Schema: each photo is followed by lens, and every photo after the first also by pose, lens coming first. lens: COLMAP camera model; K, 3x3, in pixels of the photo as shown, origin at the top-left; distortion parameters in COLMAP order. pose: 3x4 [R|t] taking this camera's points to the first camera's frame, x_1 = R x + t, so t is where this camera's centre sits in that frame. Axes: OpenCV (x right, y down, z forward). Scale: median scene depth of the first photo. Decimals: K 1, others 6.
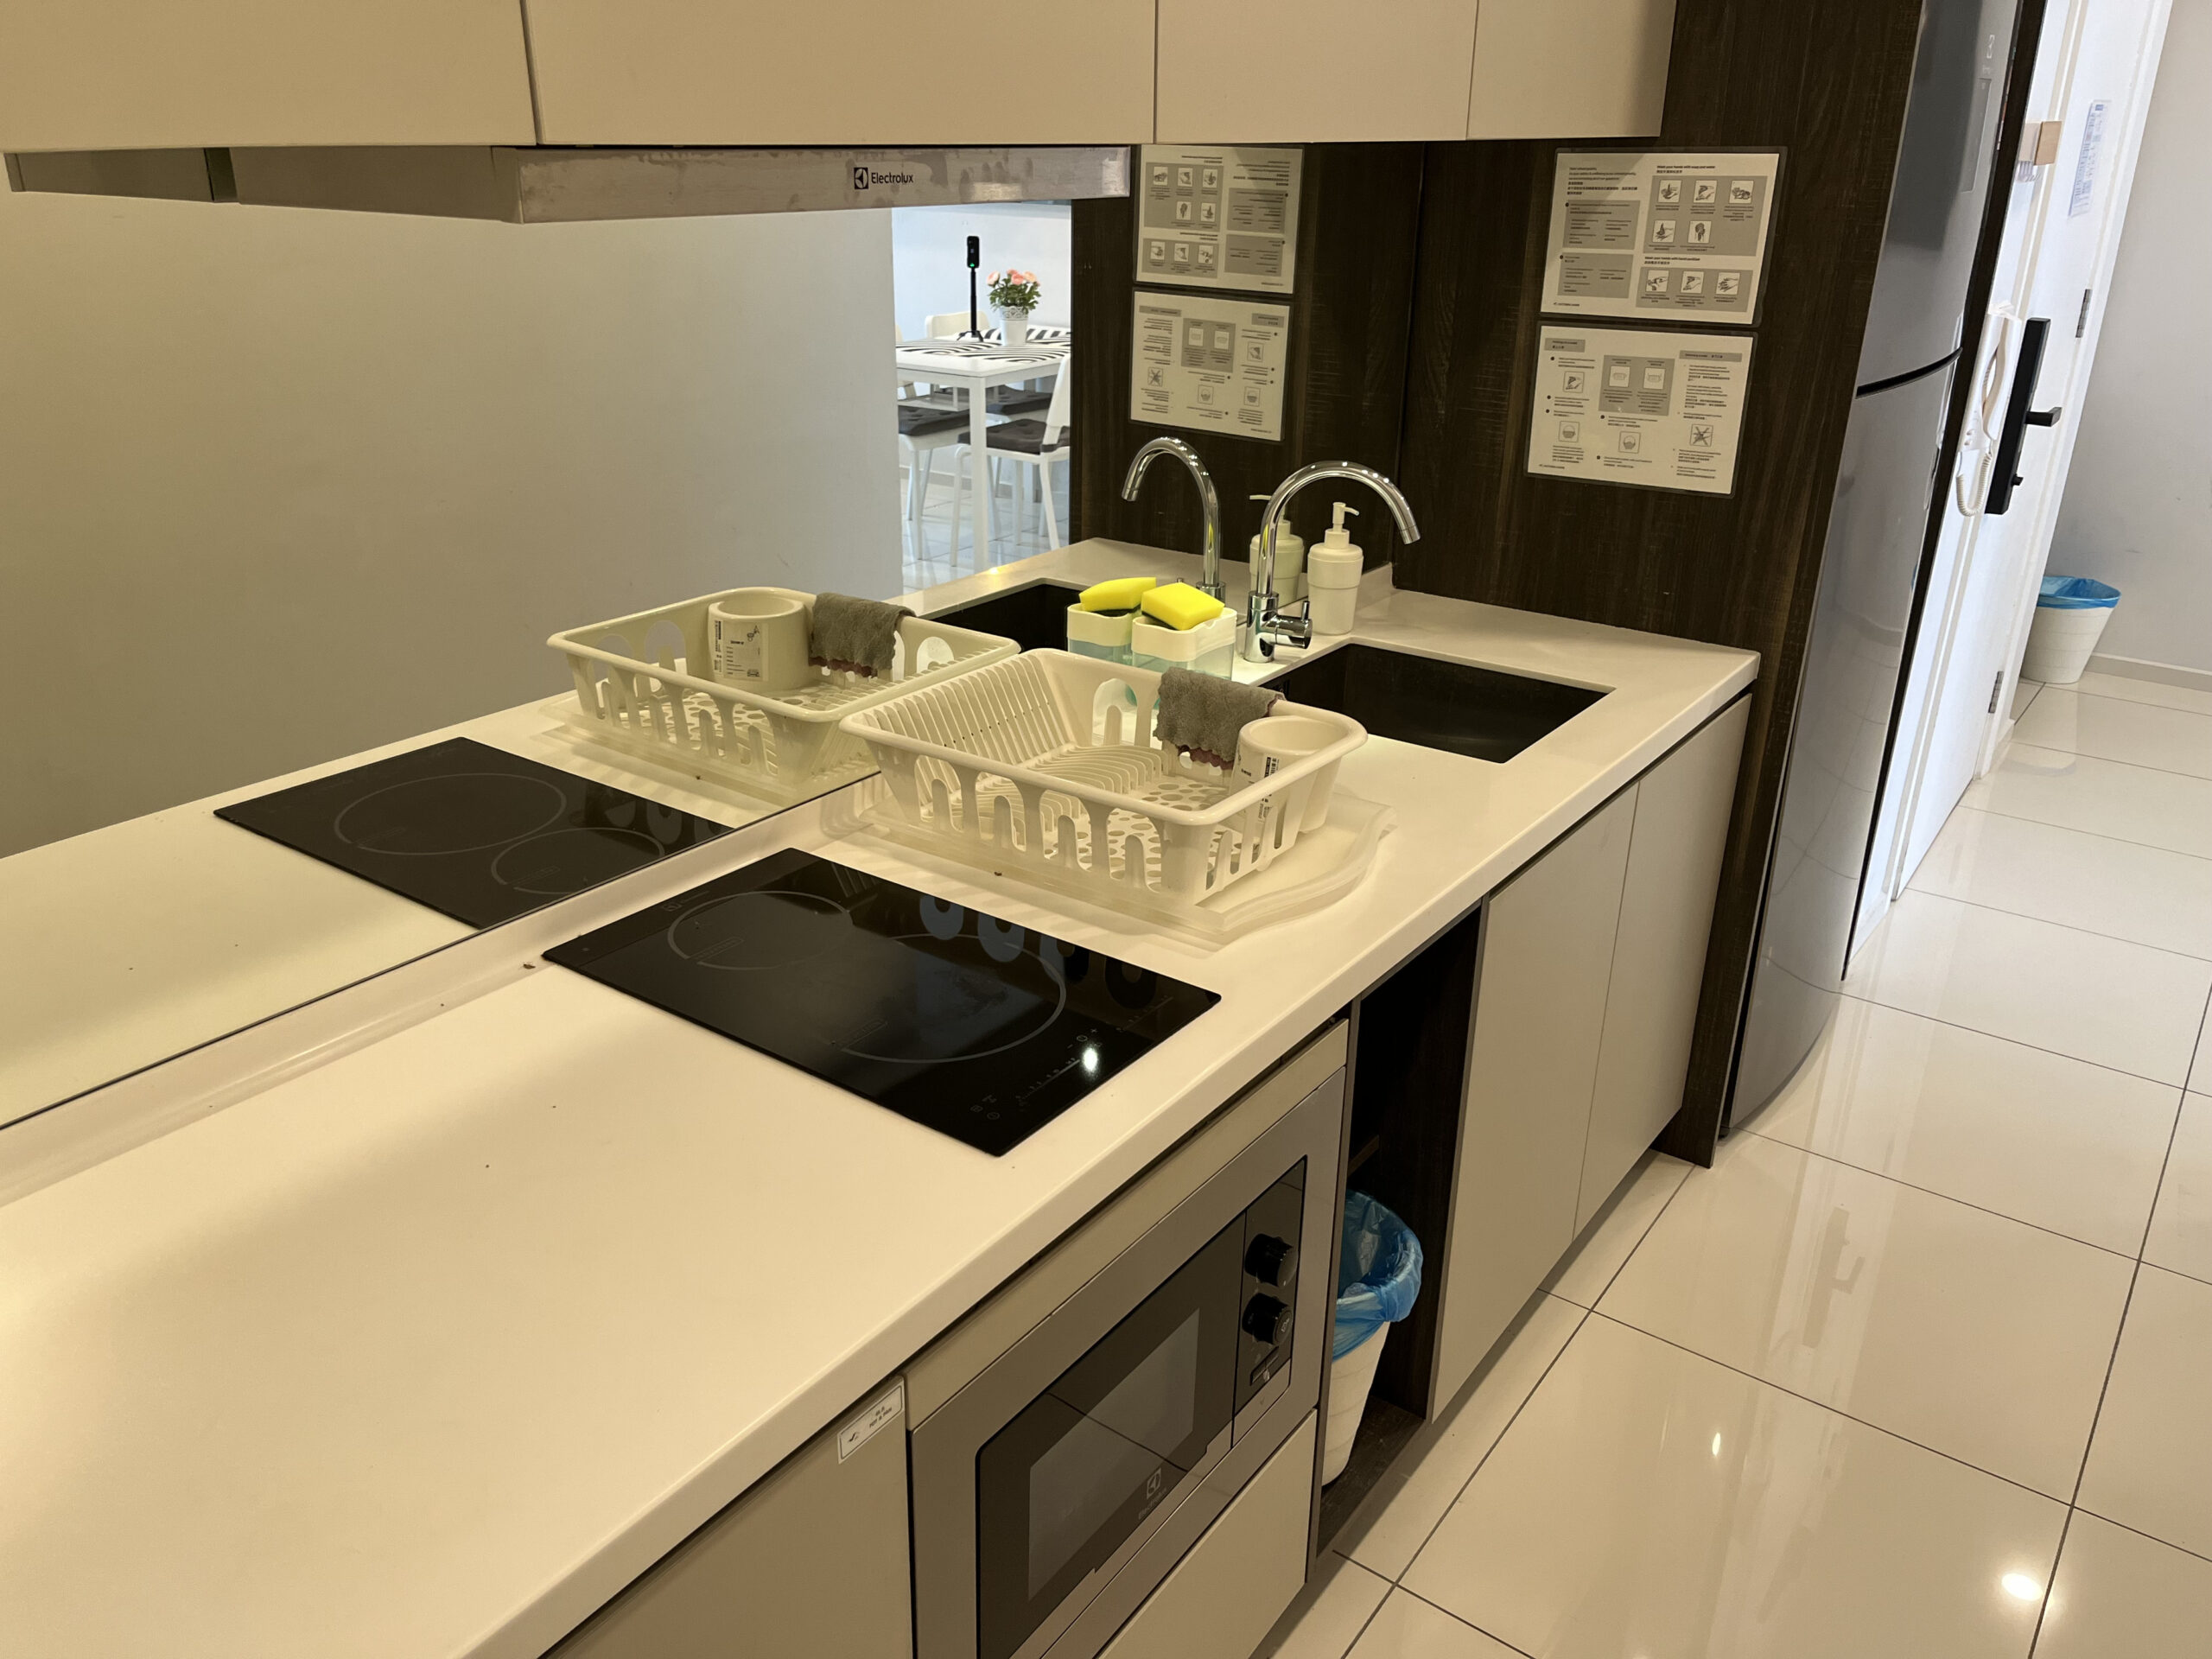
lens RADIAL K [[1663.3, 0, 1106.0], [0, 1663.3, 829.5], [0, 0, 1]] dist [-0.000392, 0.000339]
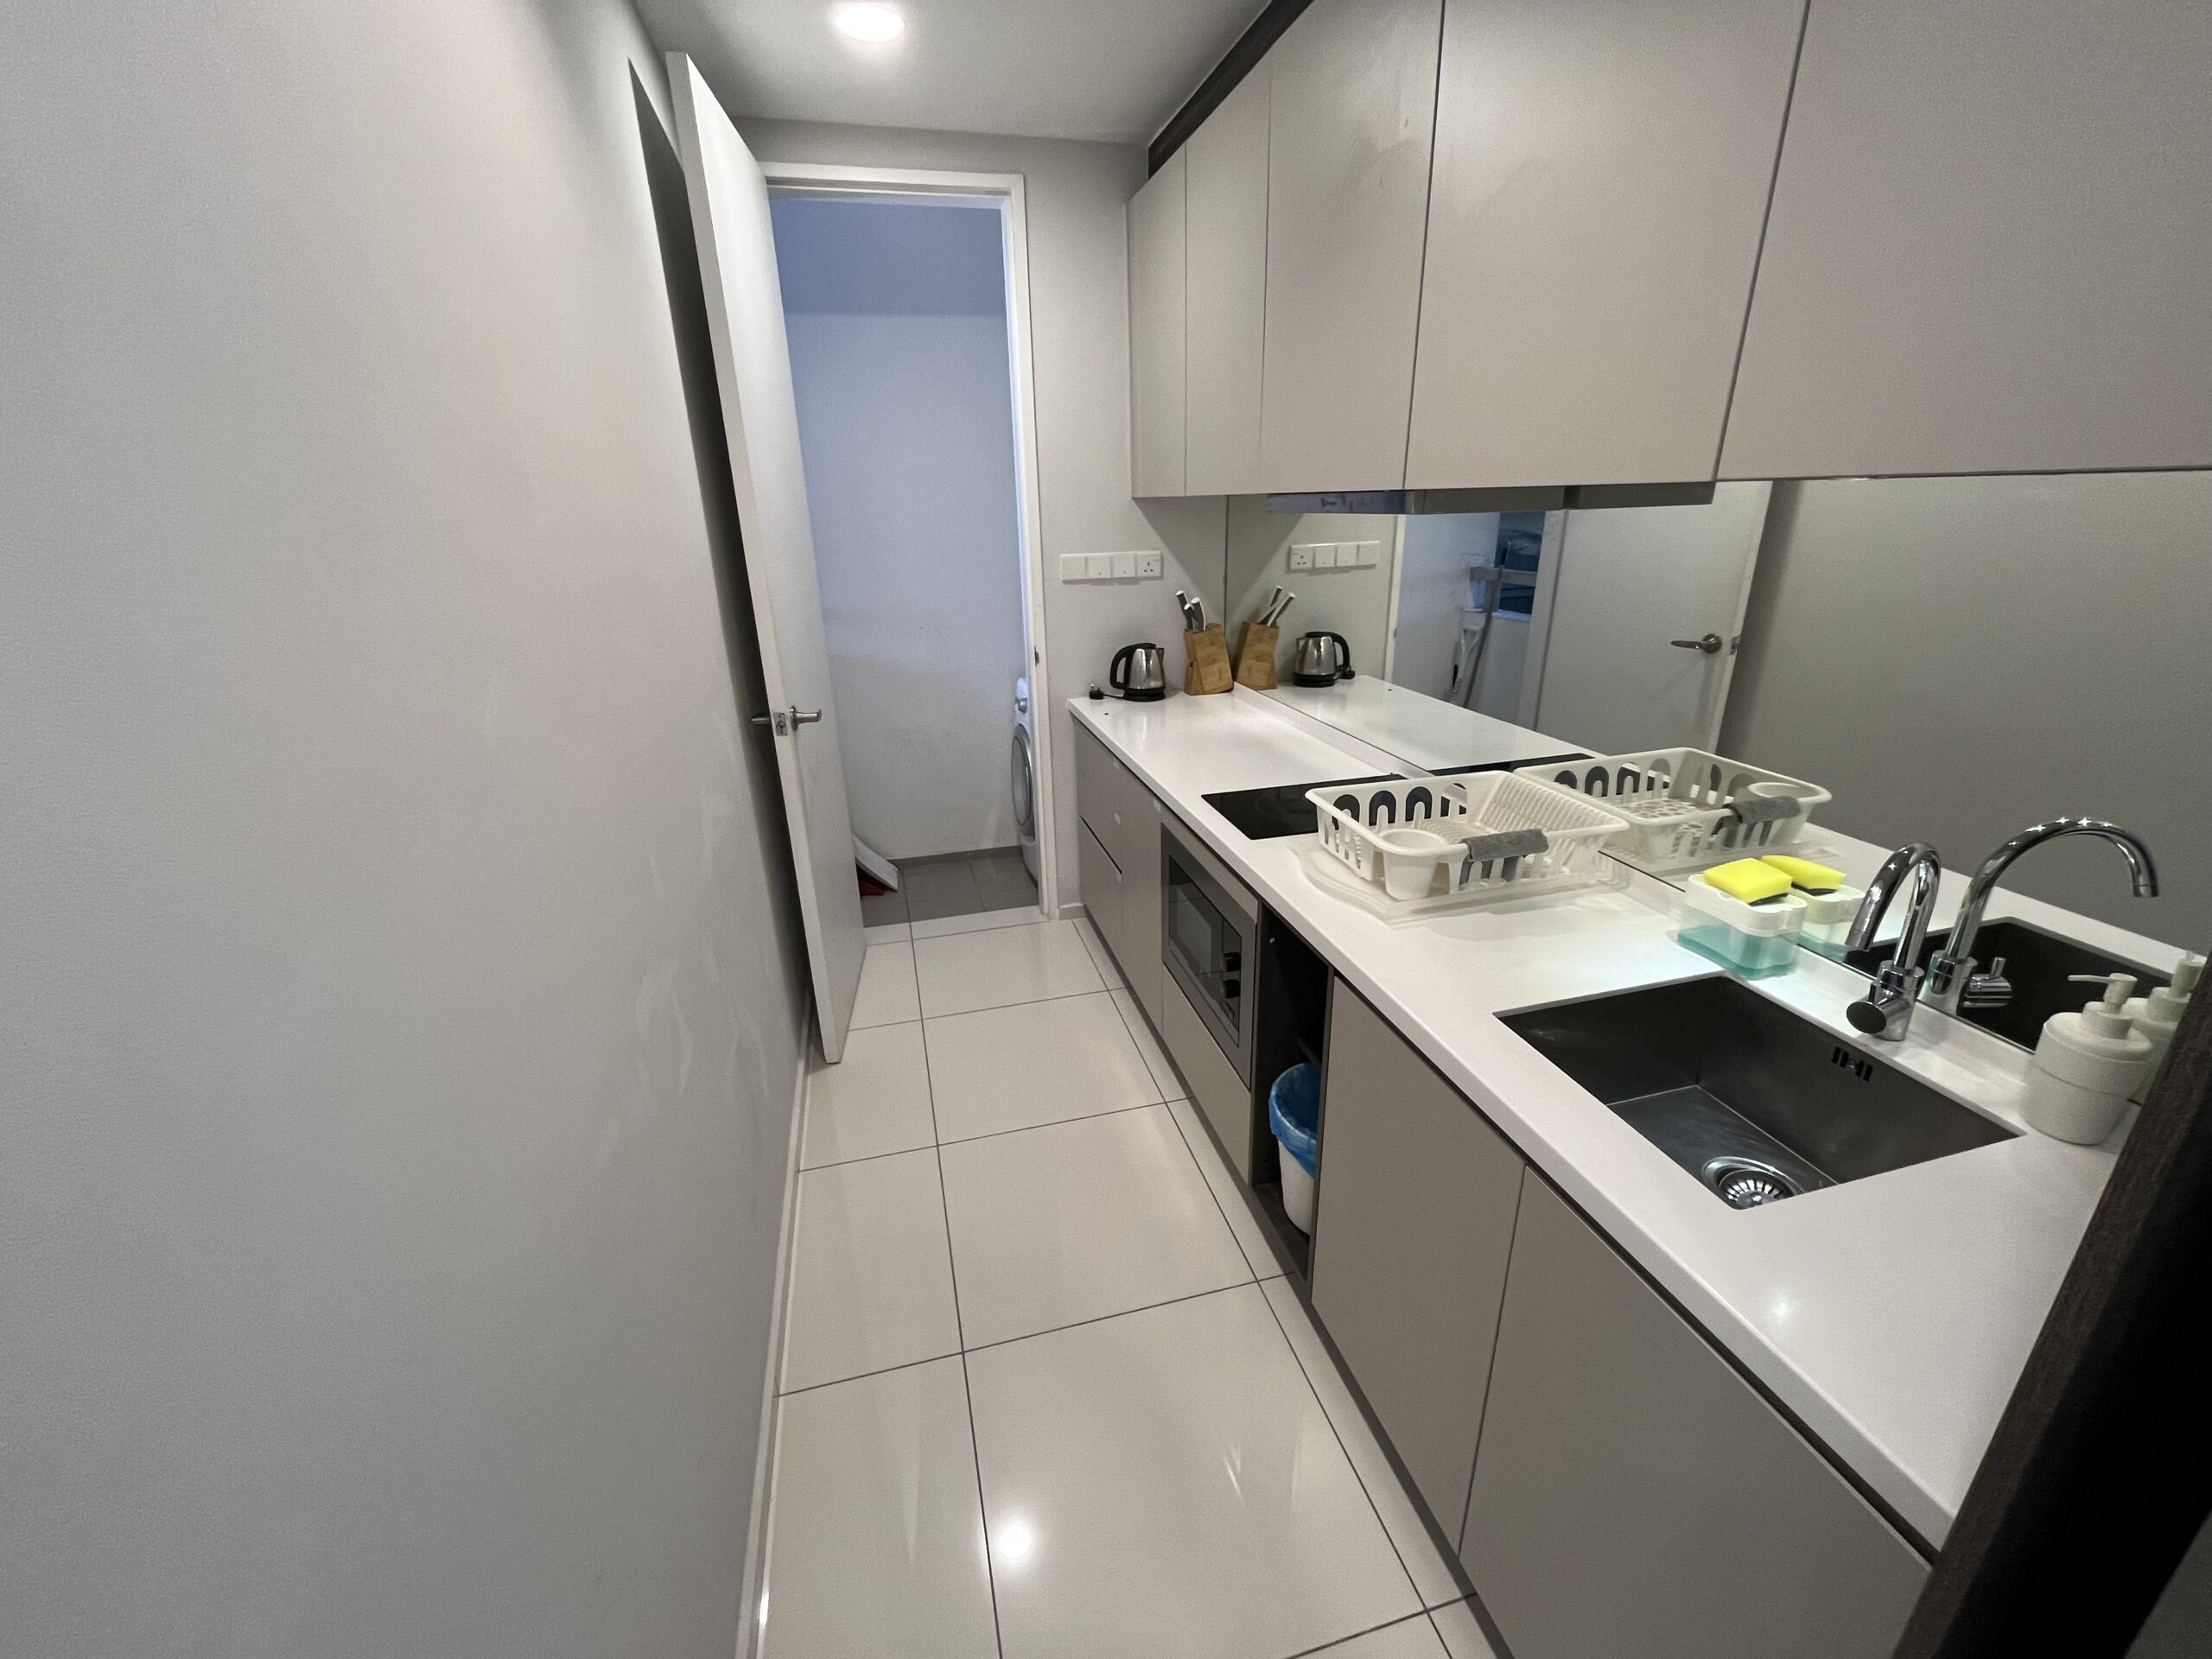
lens RADIAL K [[900.1, 0, 1106.0], [0, 900.1, 829.5], [0, 0, 1]] dist [0.000170, -0.000001]
pose [[-0.627291, 0.287709, -0.723691, 1.352124], [-0.276751, 0.786251, 0.552466, -0.679503], [0.727953, 0.546839, -0.413585, 1.620219]]
